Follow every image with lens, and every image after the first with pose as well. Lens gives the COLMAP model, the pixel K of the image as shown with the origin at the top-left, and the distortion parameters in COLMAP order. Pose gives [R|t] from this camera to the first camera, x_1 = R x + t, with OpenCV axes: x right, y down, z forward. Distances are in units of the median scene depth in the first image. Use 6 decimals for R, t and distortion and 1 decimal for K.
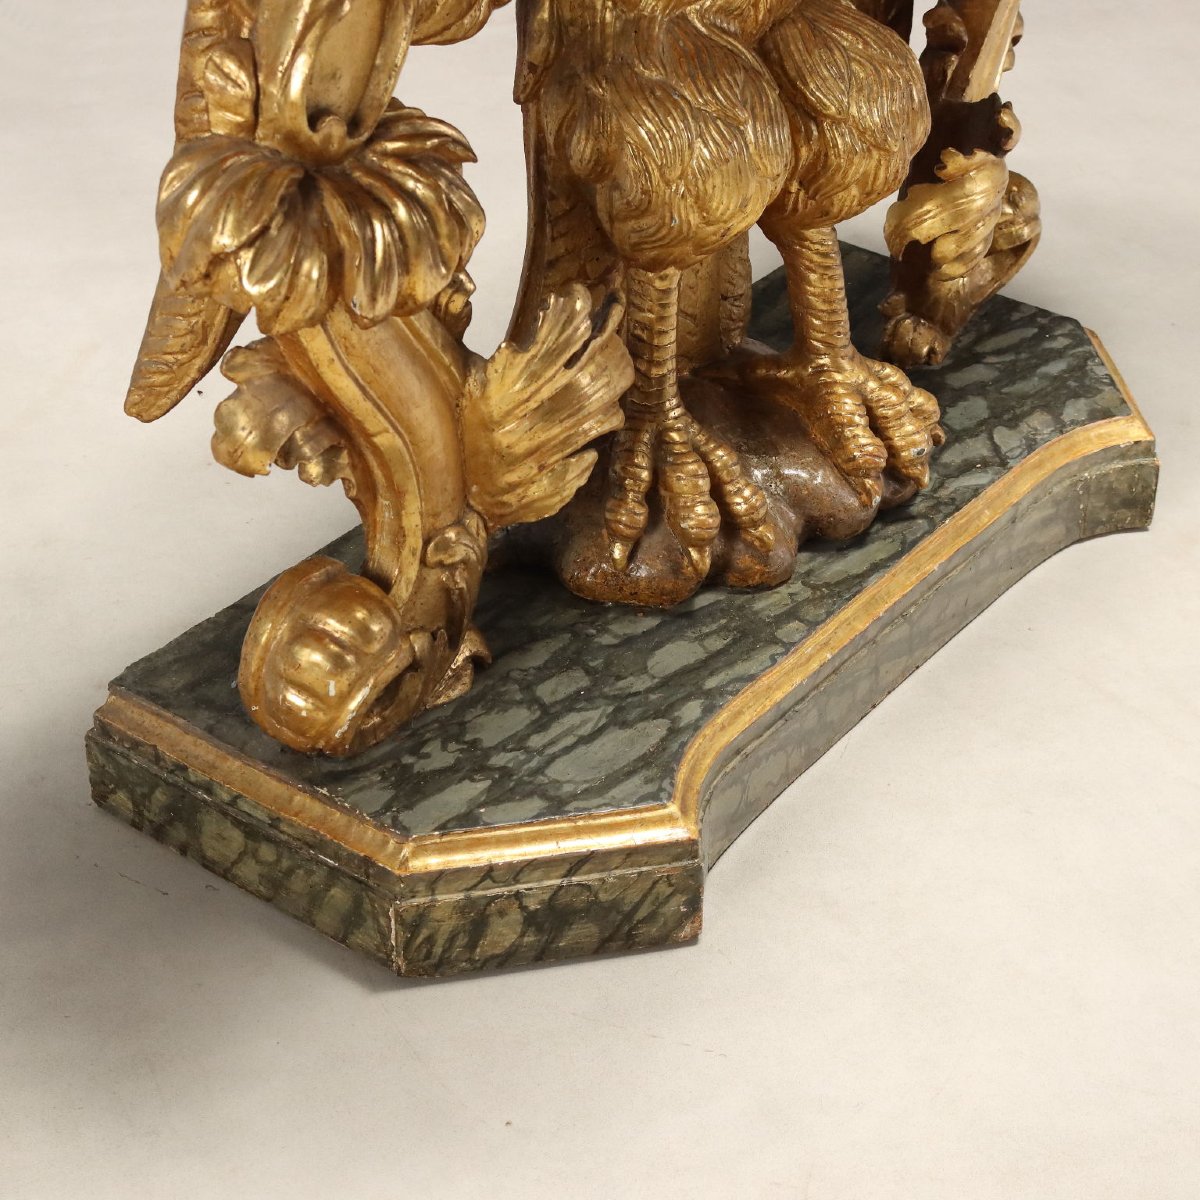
lens RADIAL K [[2379.5, 0, 600.0], [0, 2379.5, 600.0], [0, 0, 1]] dist [0.007259, -0.133948]
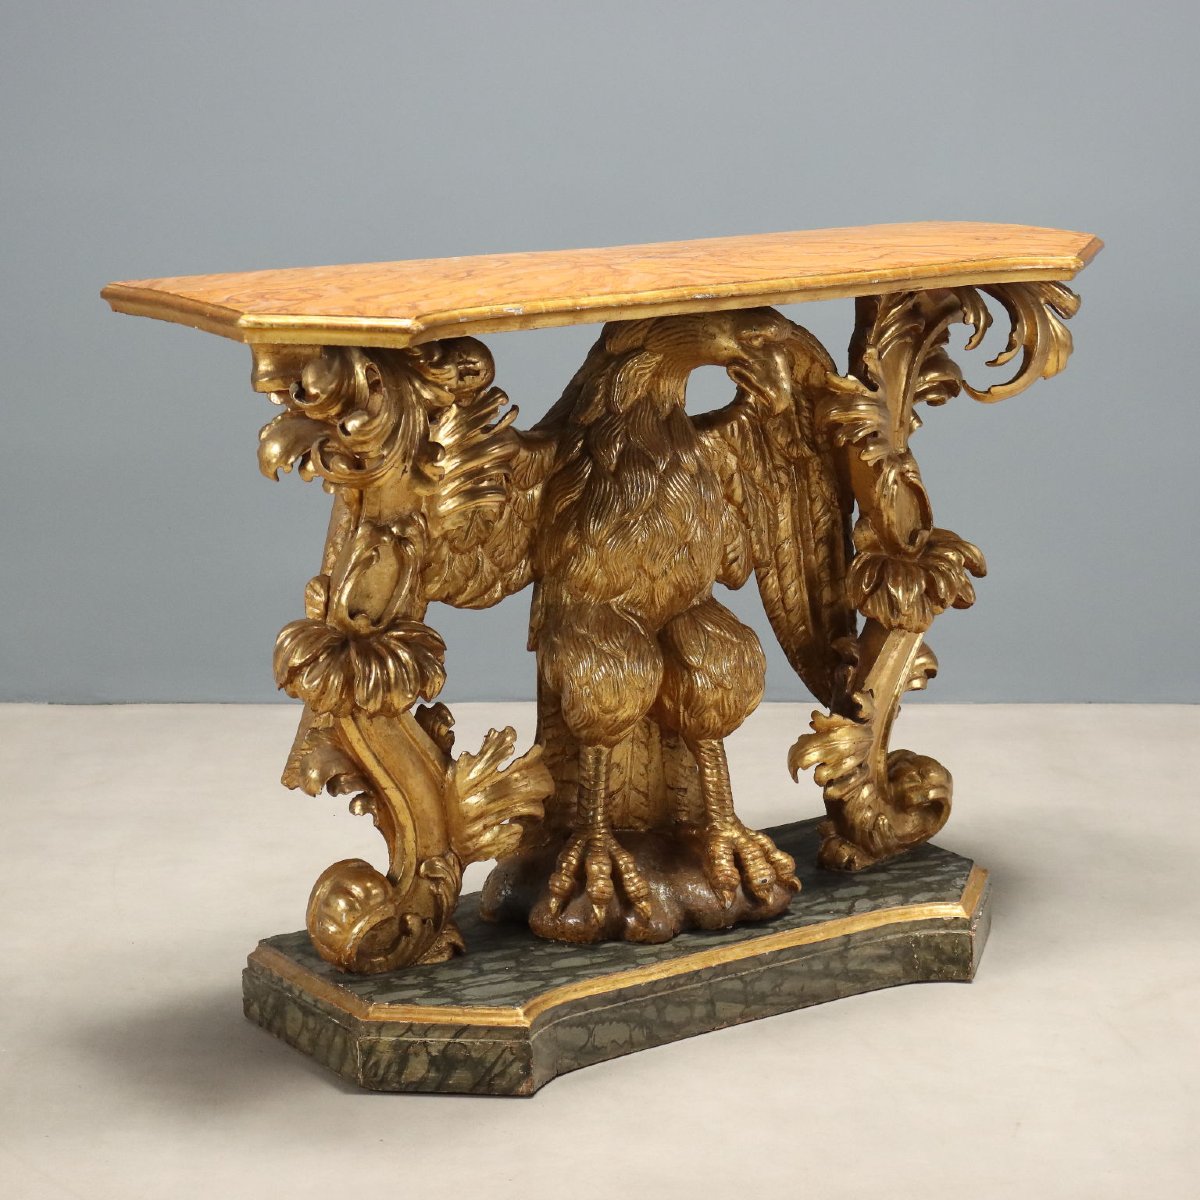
lens RADIAL K [[3058.5, 0, 600.0], [0, 3058.5, 600.0], [0, 0, 1]] dist [0.063736, 0.047114]
pose [[0.951341, 0.046393, -0.304629, 0.765320], [-0.148442, 0.935329, -0.321131, 0.522051], [0.270029, 0.350725, 0.896703, -1.144928]]
